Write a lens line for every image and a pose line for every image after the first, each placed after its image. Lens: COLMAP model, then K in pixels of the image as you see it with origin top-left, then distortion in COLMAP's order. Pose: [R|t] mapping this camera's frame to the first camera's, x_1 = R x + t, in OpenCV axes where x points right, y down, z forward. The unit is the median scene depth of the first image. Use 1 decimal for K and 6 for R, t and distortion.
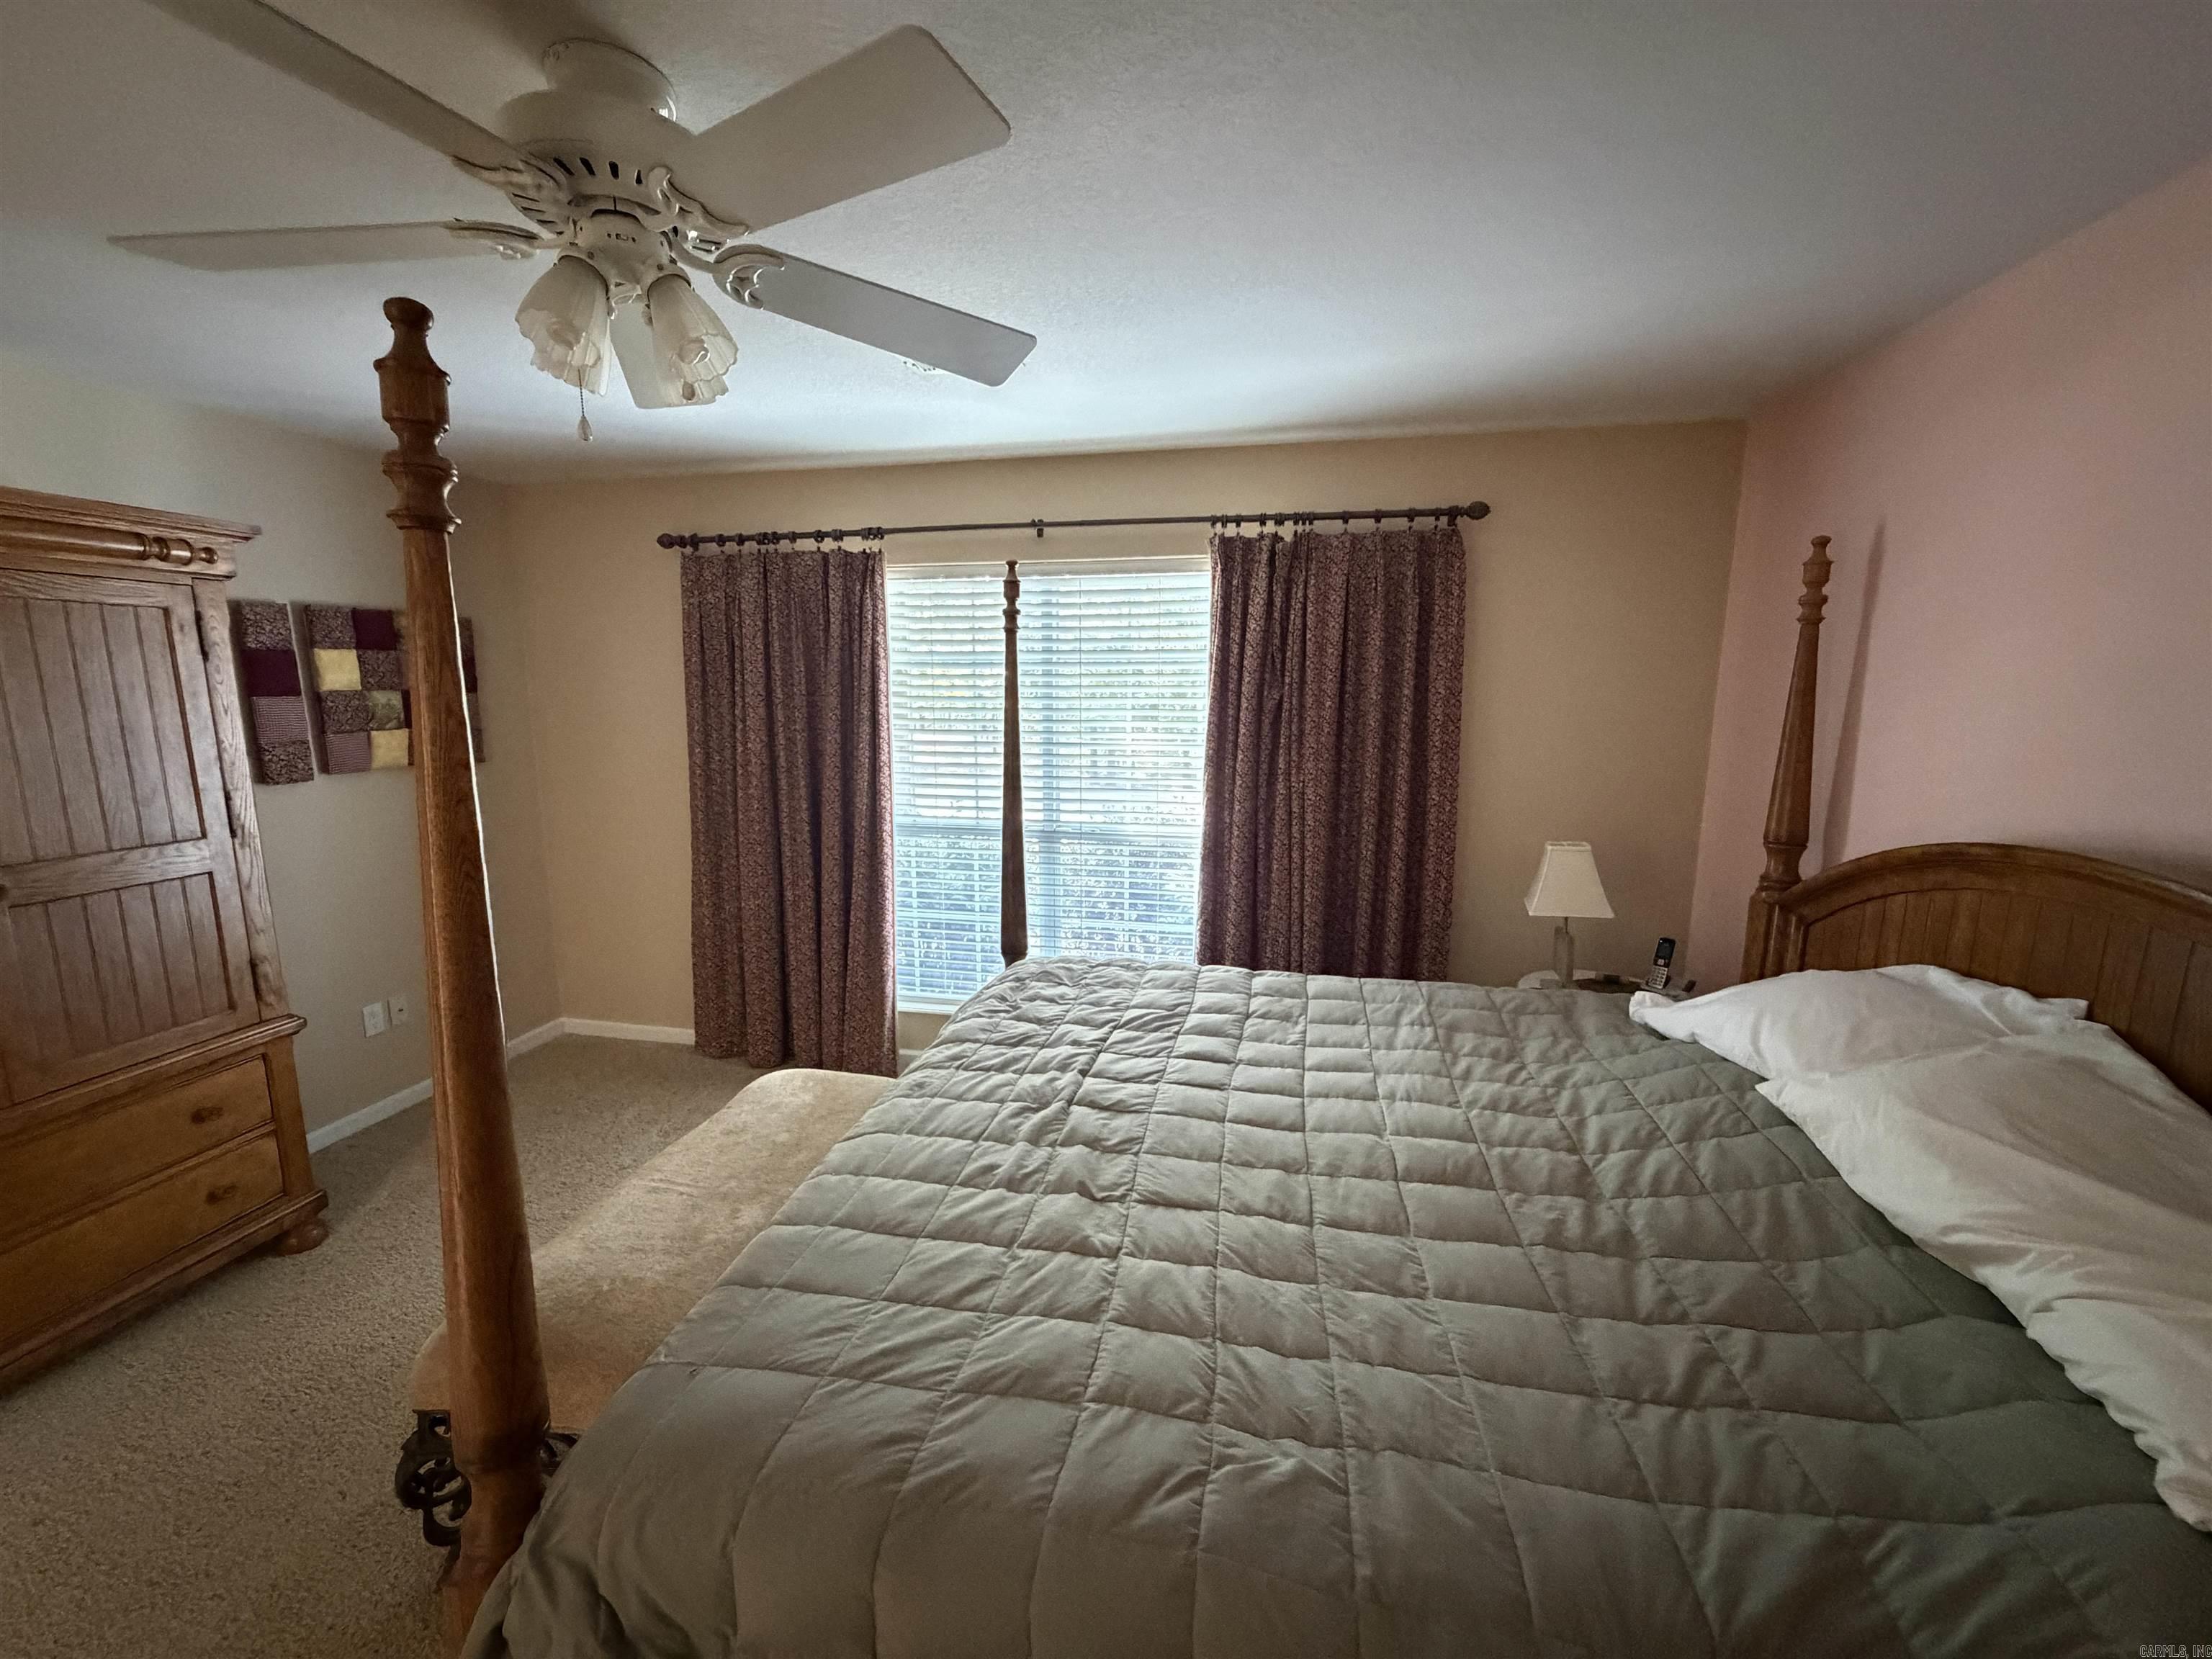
lens RADIAL K [[885.9, 0, 1102.6], [0, 885.9, 831.1], [0, 0, 1]] dist [0.002212, 0.000147]
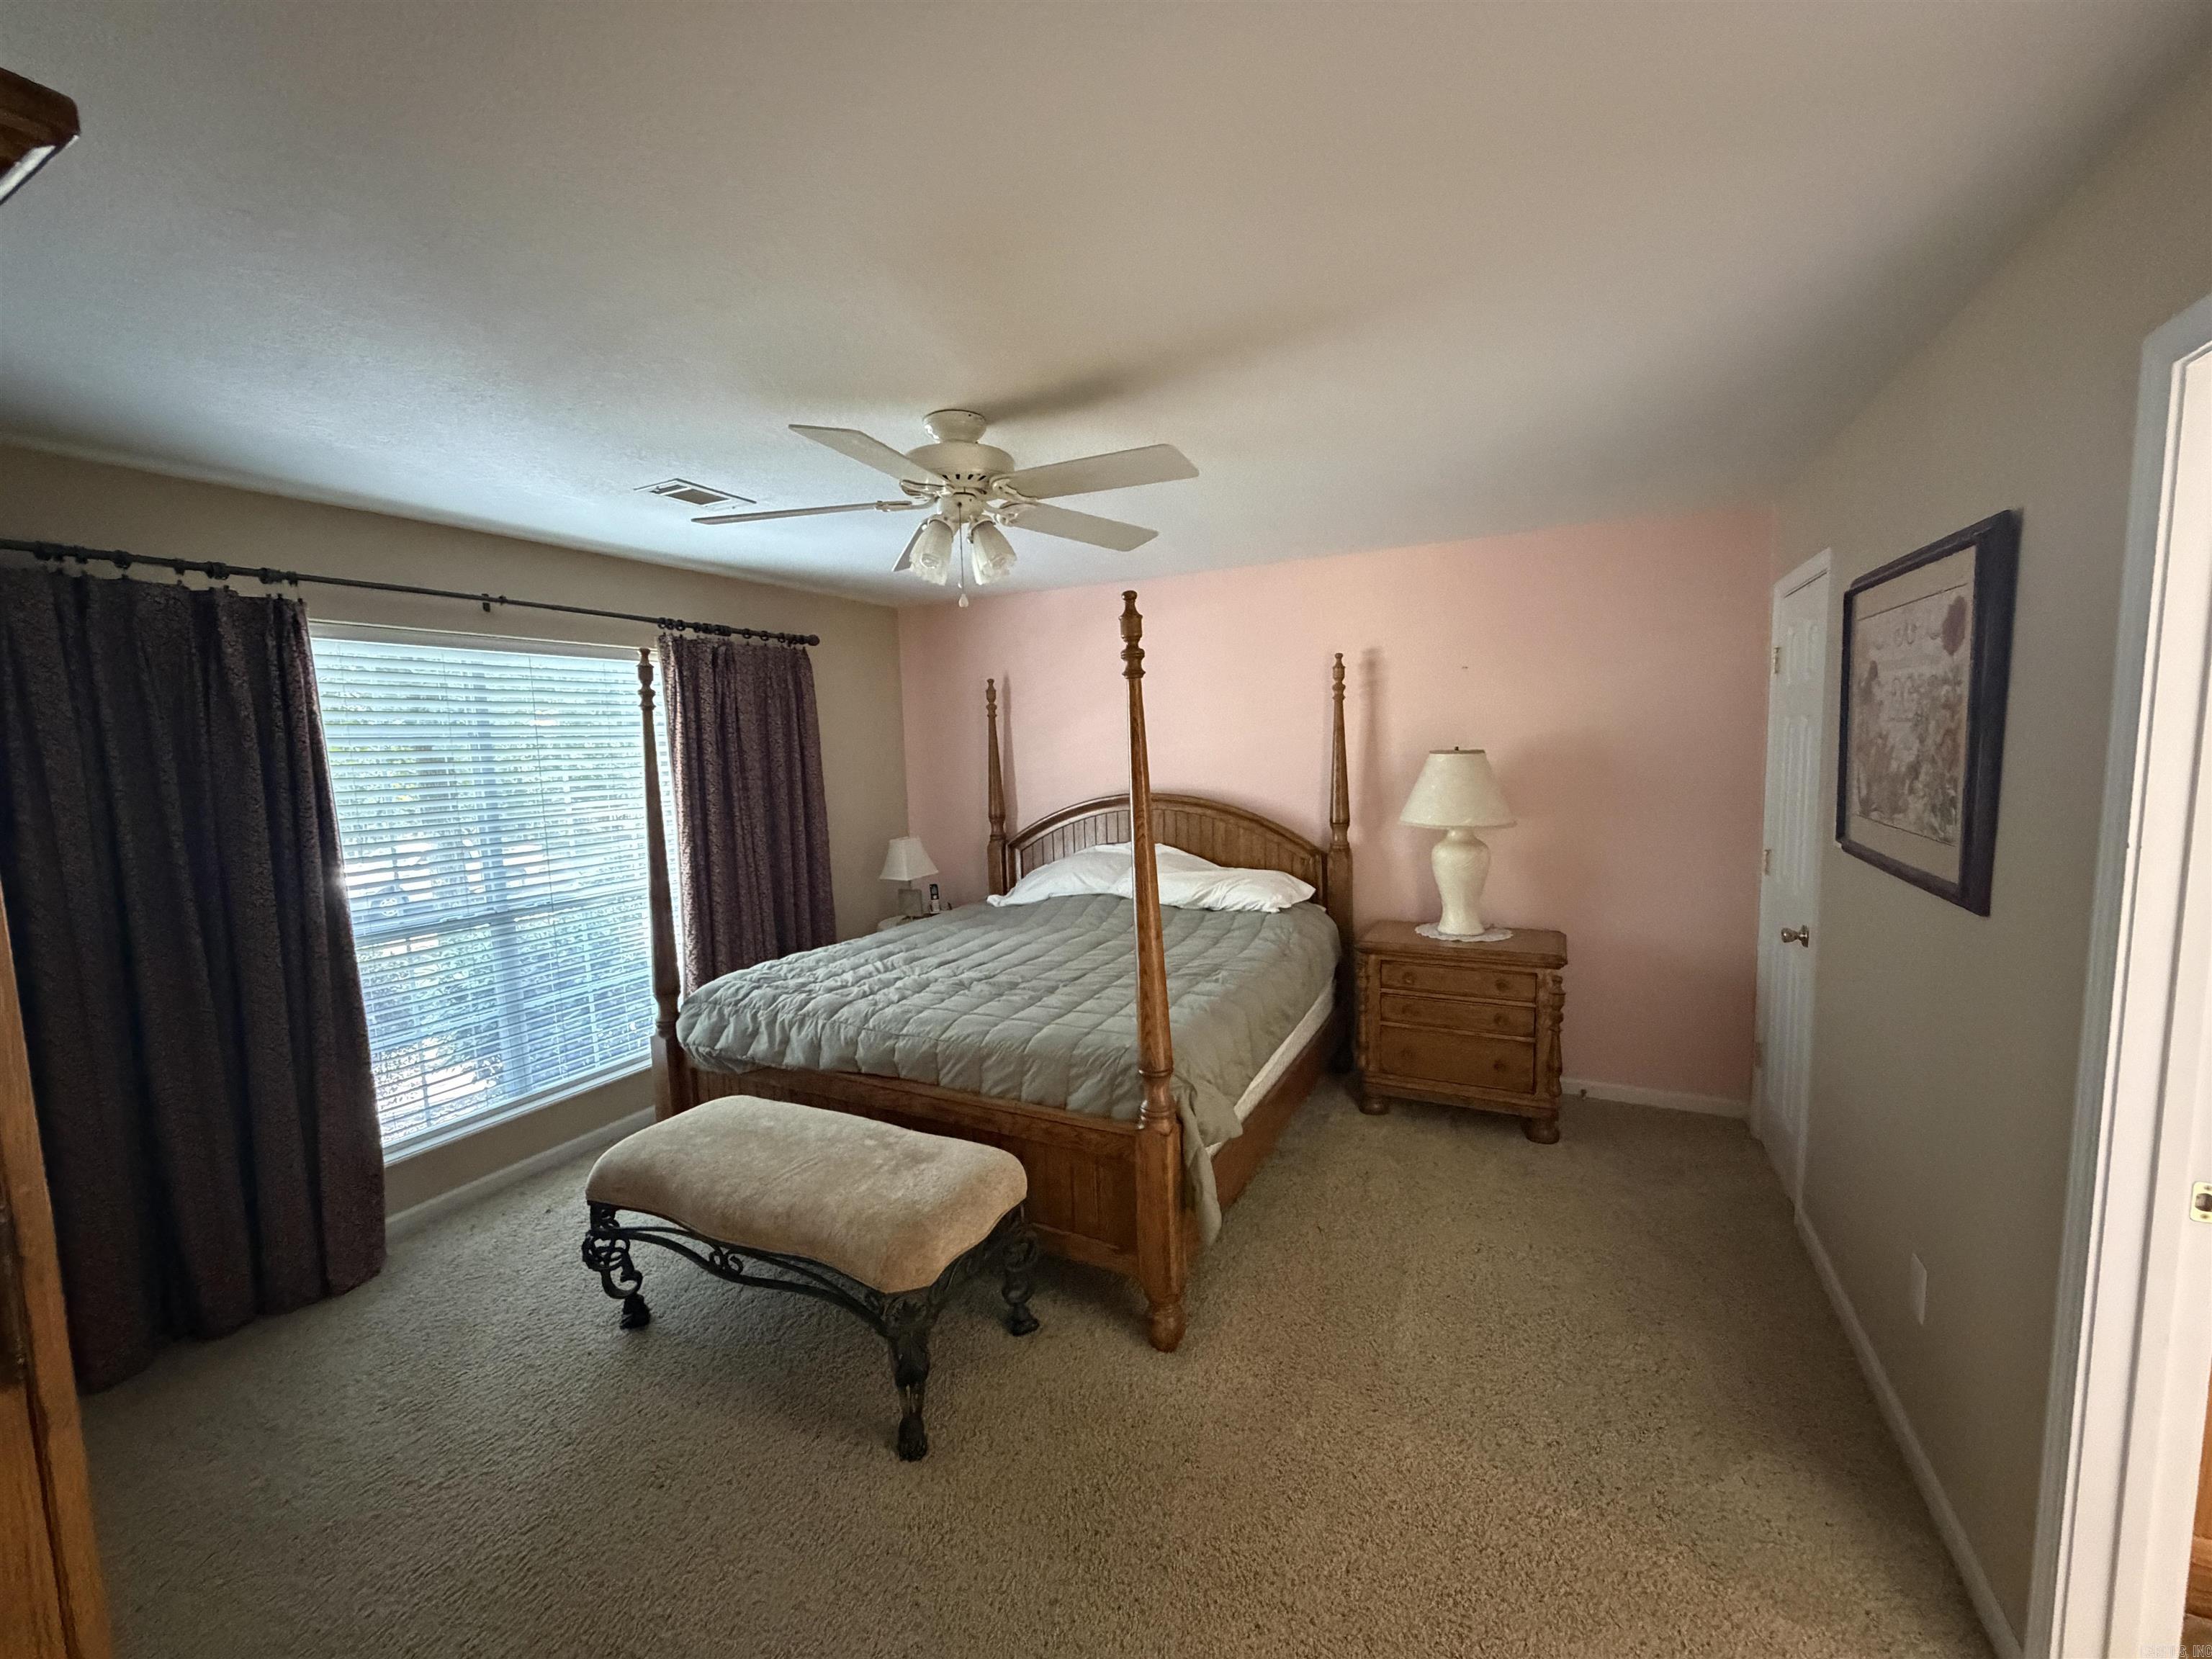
lens RADIAL K [[885.9, 0, 1099.0], [0, 885.9, 821.5], [0, 0, 1]] dist [0.002212, 0.000147]
pose [[0.262143, -0.092845, 0.960552, -1.162266], [0.189499, 0.980935, 0.043099, -0.022974], [-0.946240, 0.170726, 0.274739, 0.172584]]
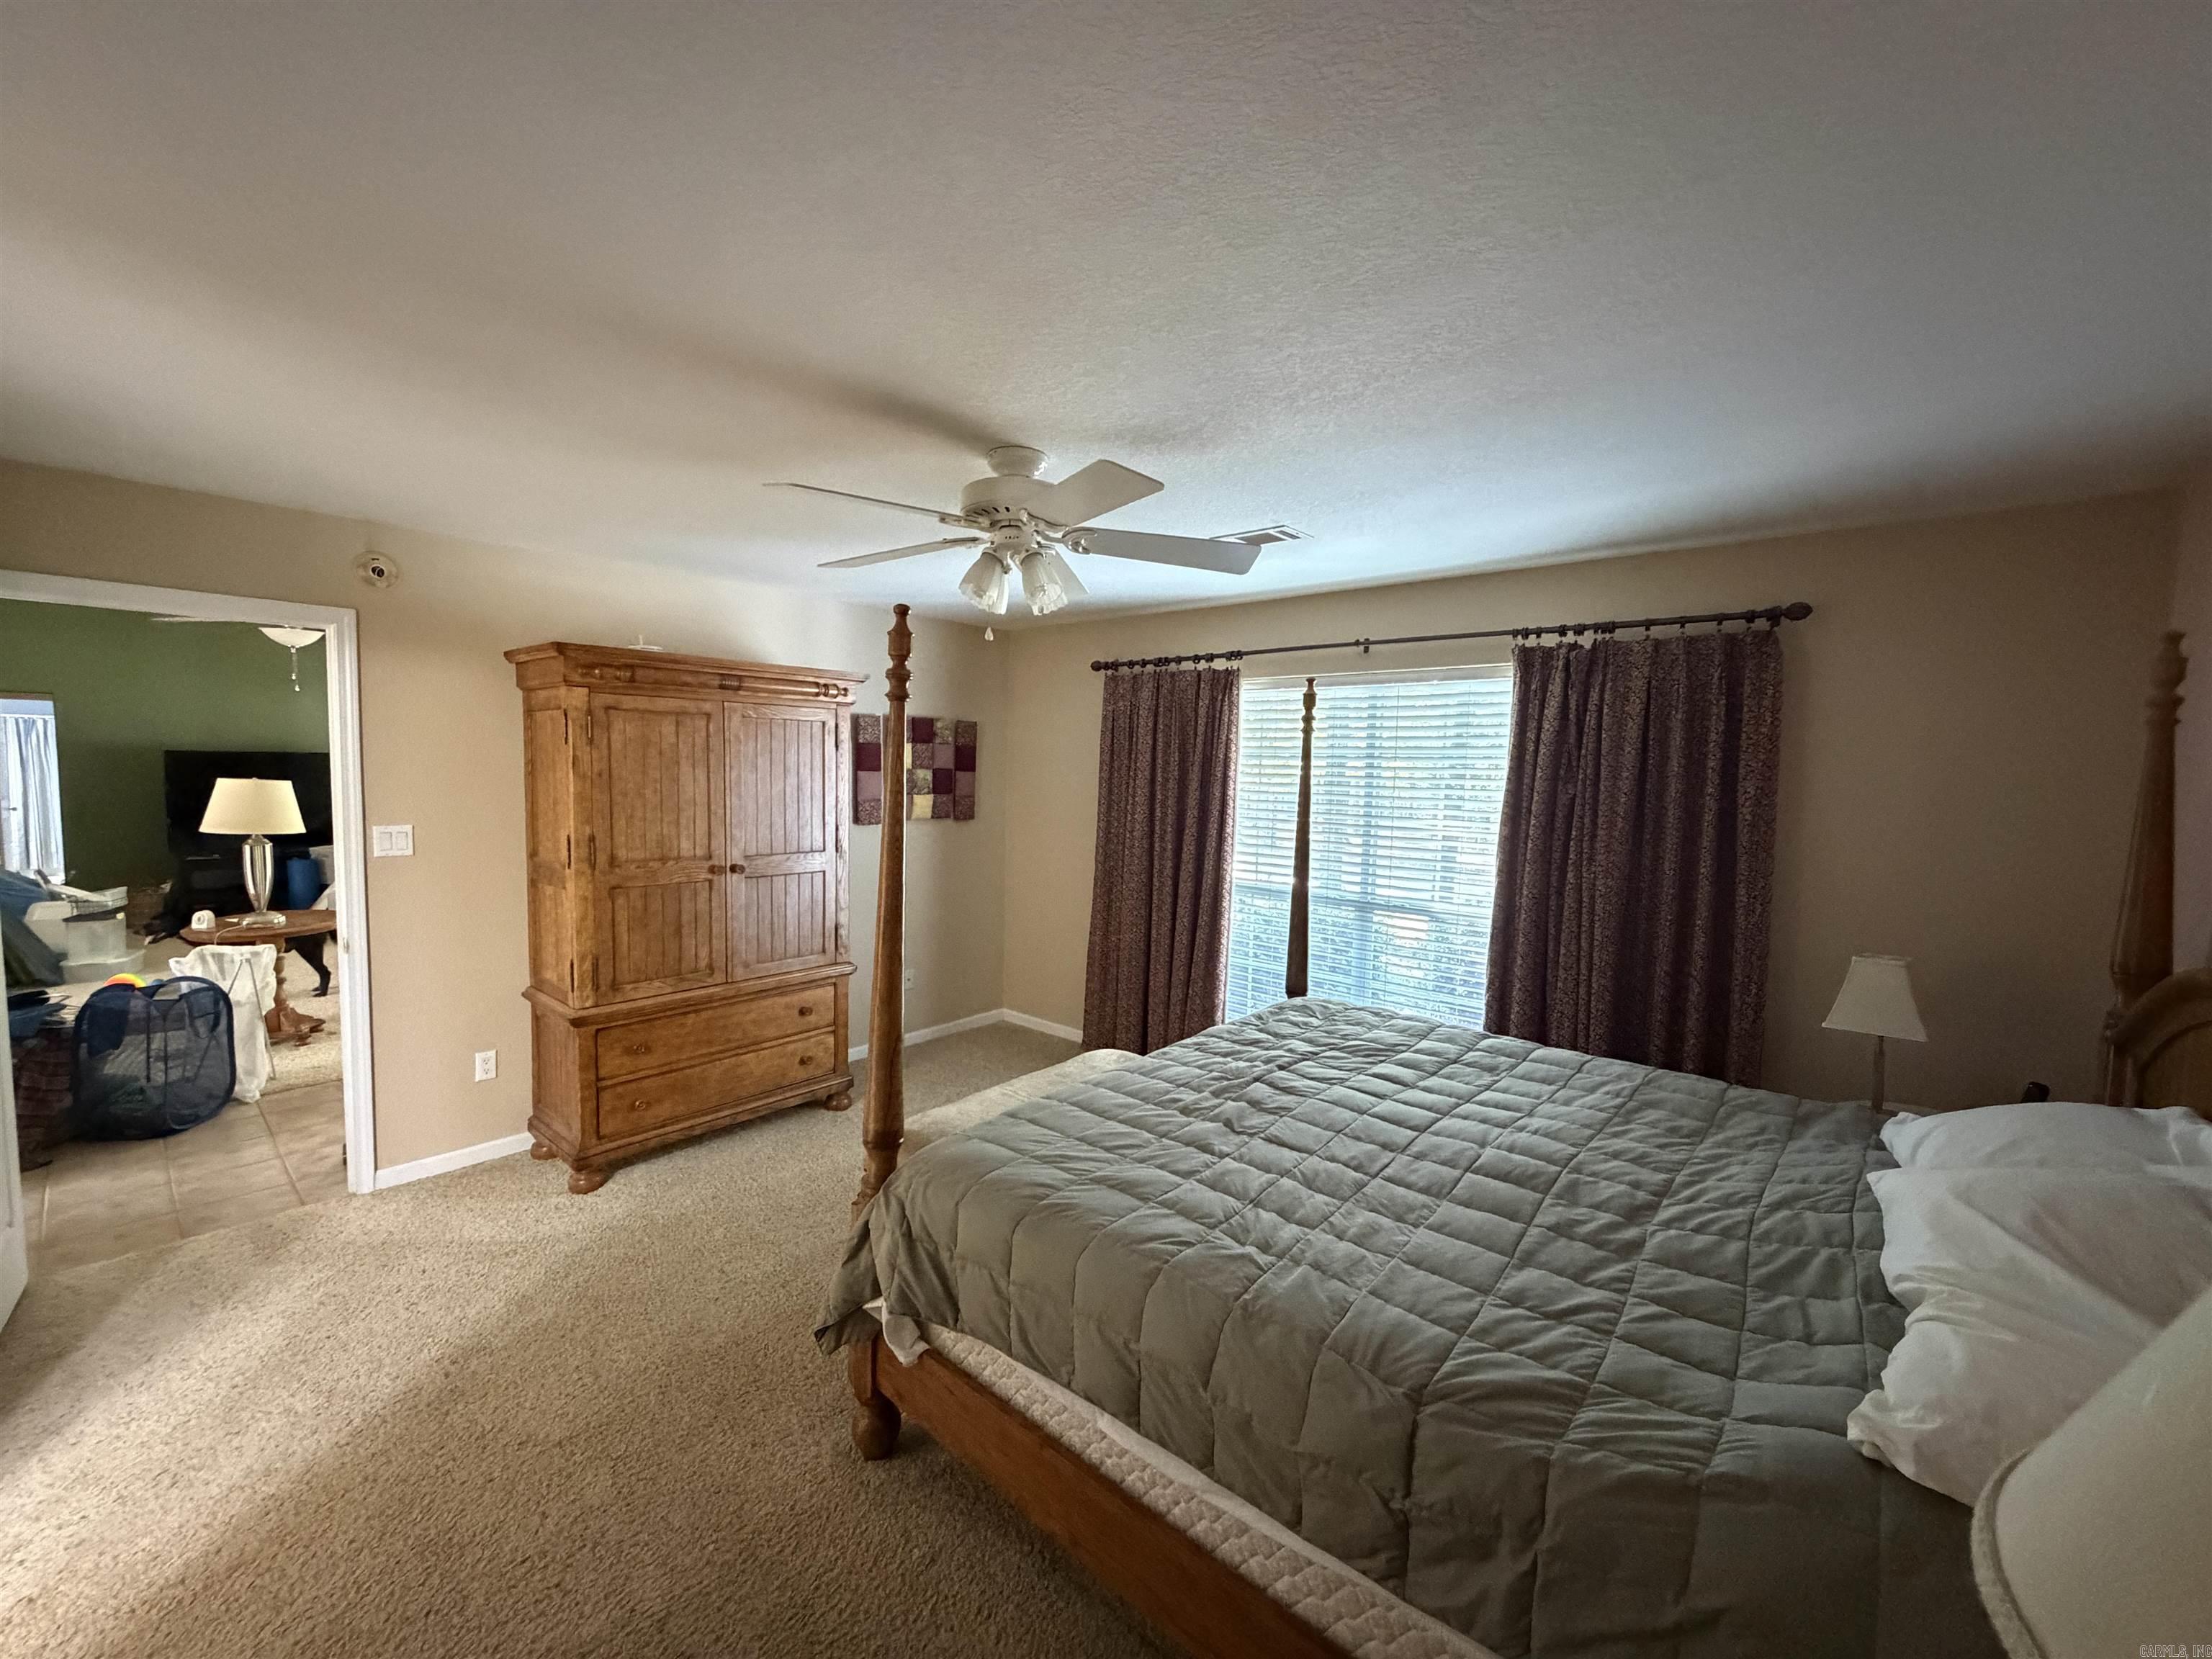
lens RADIAL K [[885.9, 0, 1107.0], [0, 885.9, 833.2], [0, 0, 1]] dist [0.002212, 0.000147]
pose [[0.875279, 0.054958, -0.480485, 0.284317], [-0.099723, 0.992681, -0.068118, 0.033260], [0.473225, 0.107538, 0.874353, -0.241103]]
